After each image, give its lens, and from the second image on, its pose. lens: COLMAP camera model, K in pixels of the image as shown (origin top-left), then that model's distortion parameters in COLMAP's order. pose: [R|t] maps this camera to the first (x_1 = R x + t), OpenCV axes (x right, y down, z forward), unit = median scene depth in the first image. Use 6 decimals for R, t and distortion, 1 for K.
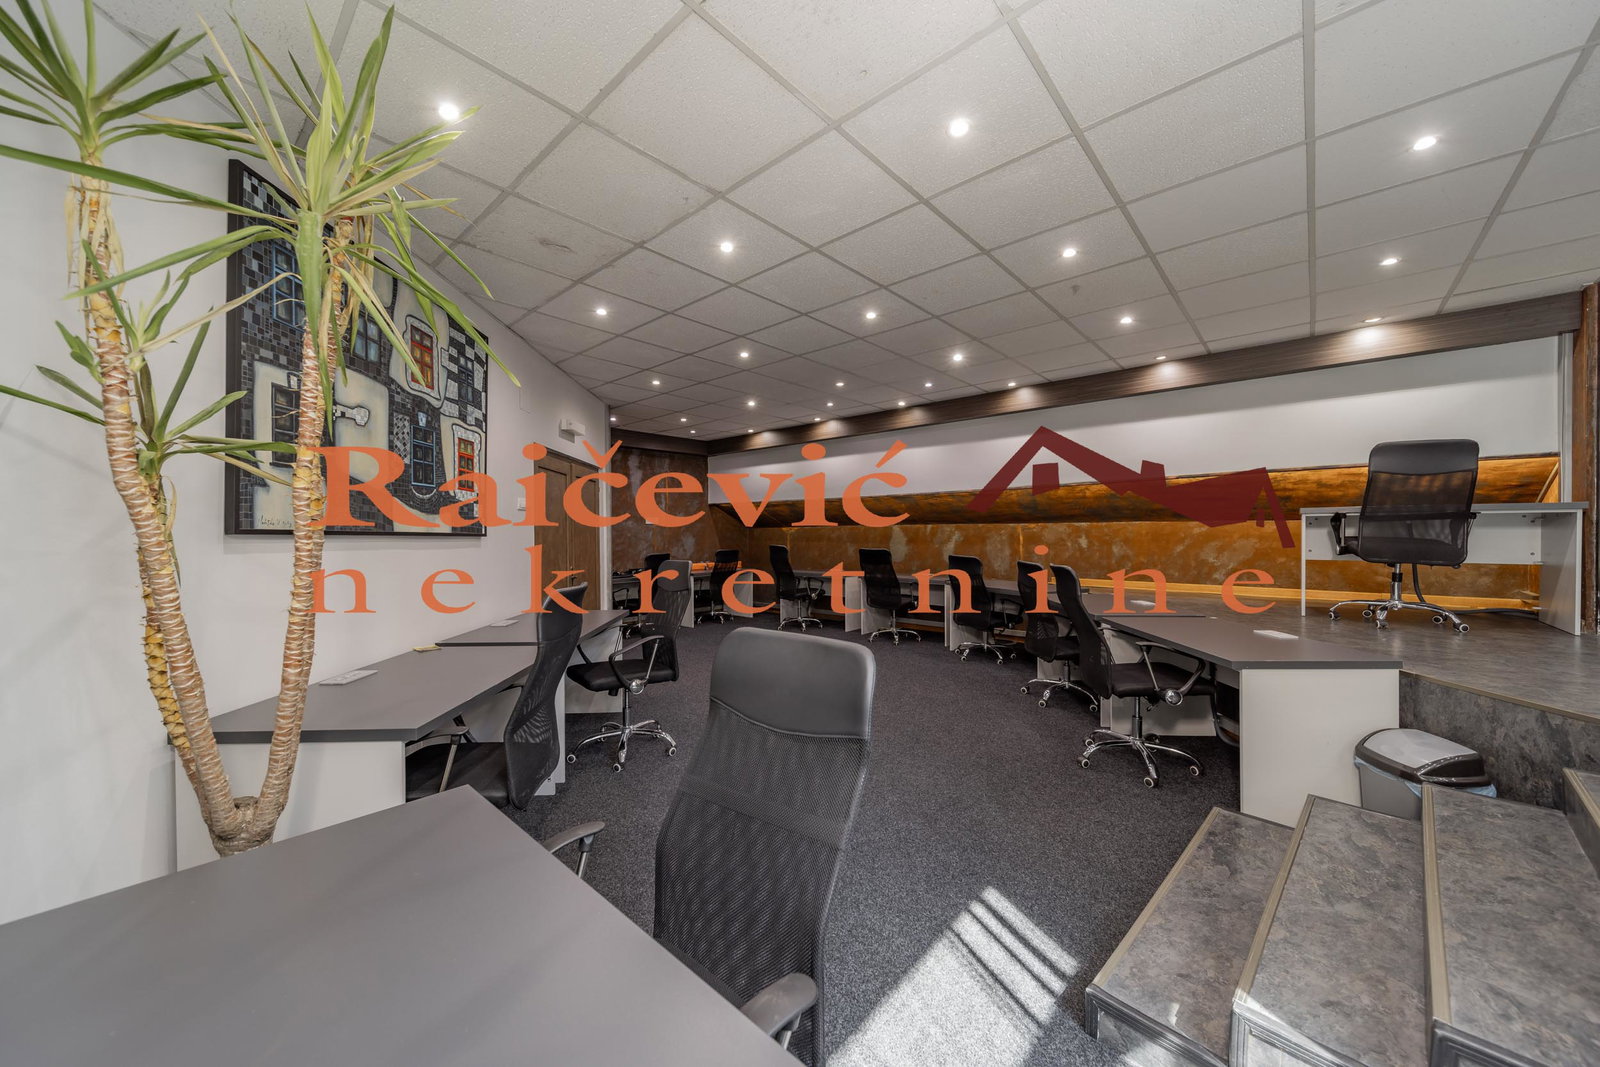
lens RADIAL K [[565.0, 0, 799.5], [0, 565.0, 533.3], [0, 0, 1]] dist [-0.002317, -0.000005]
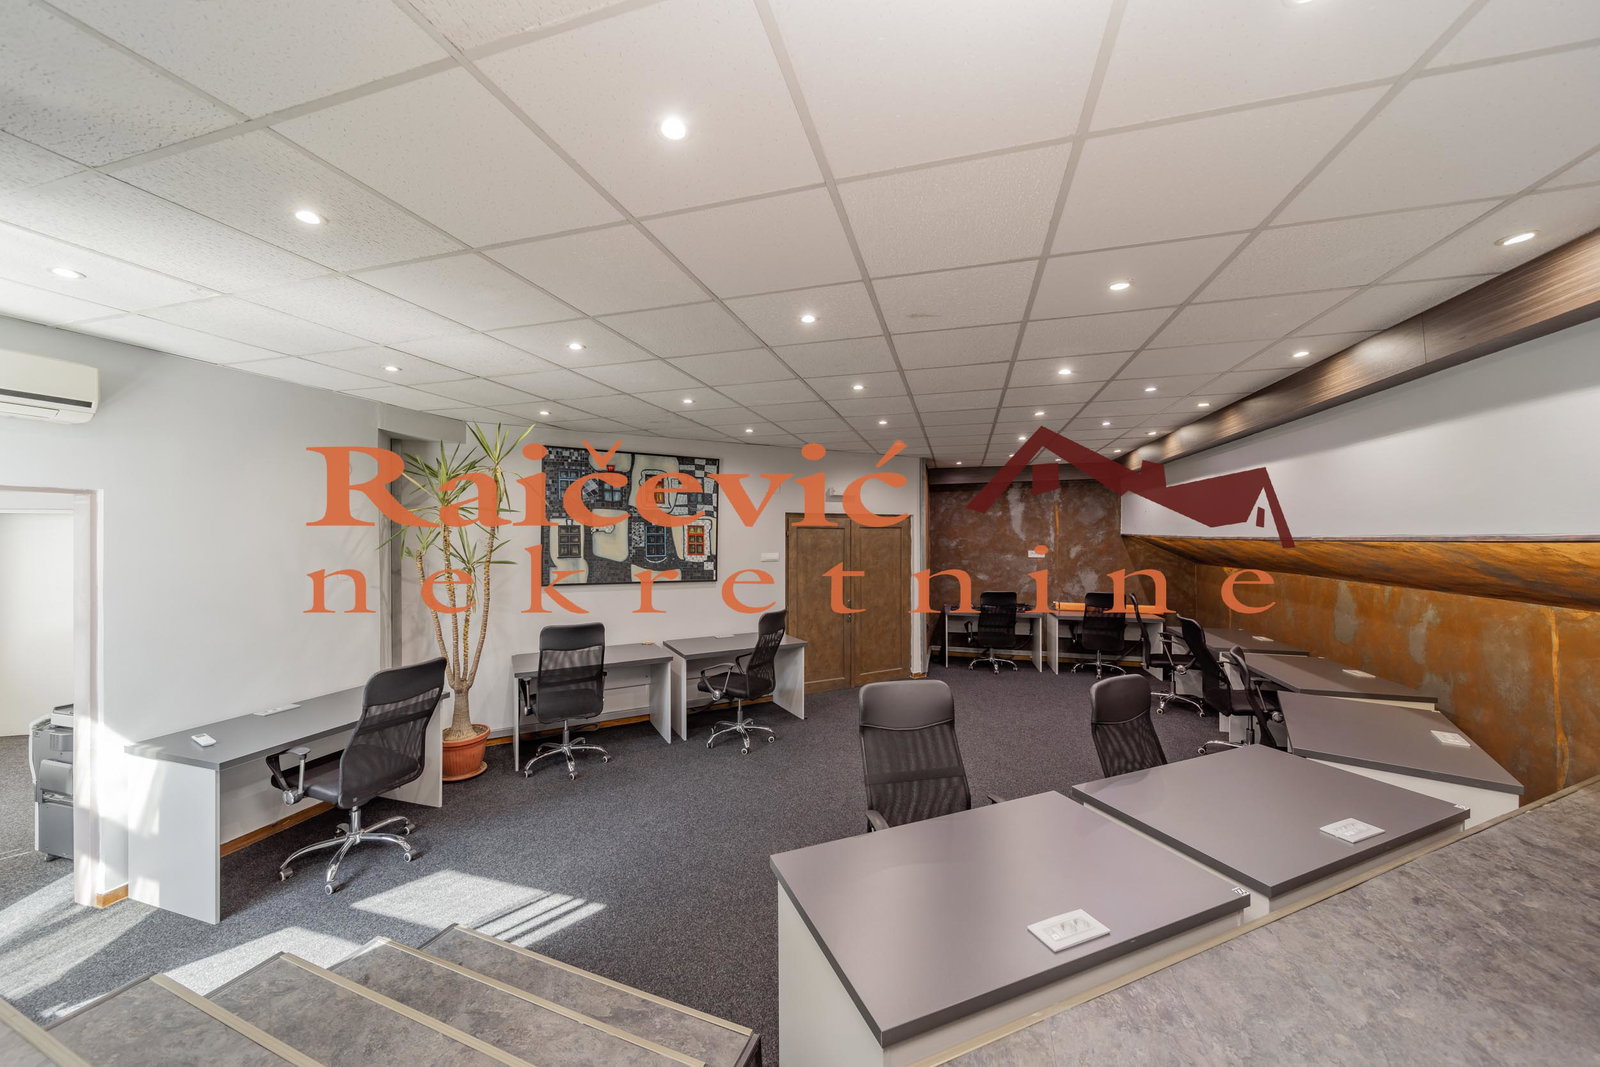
lens RADIAL K [[565.0, 0, 794.1], [0, 565.0, 531.4], [0, 0, 1]] dist [-0.002317, -0.000005]
pose [[0.435475, 0.003910, -0.900192, 0.680132], [-0.004798, 0.999986, 0.002022, -0.096623], [0.900188, 0.003438, 0.435488, 0.329747]]
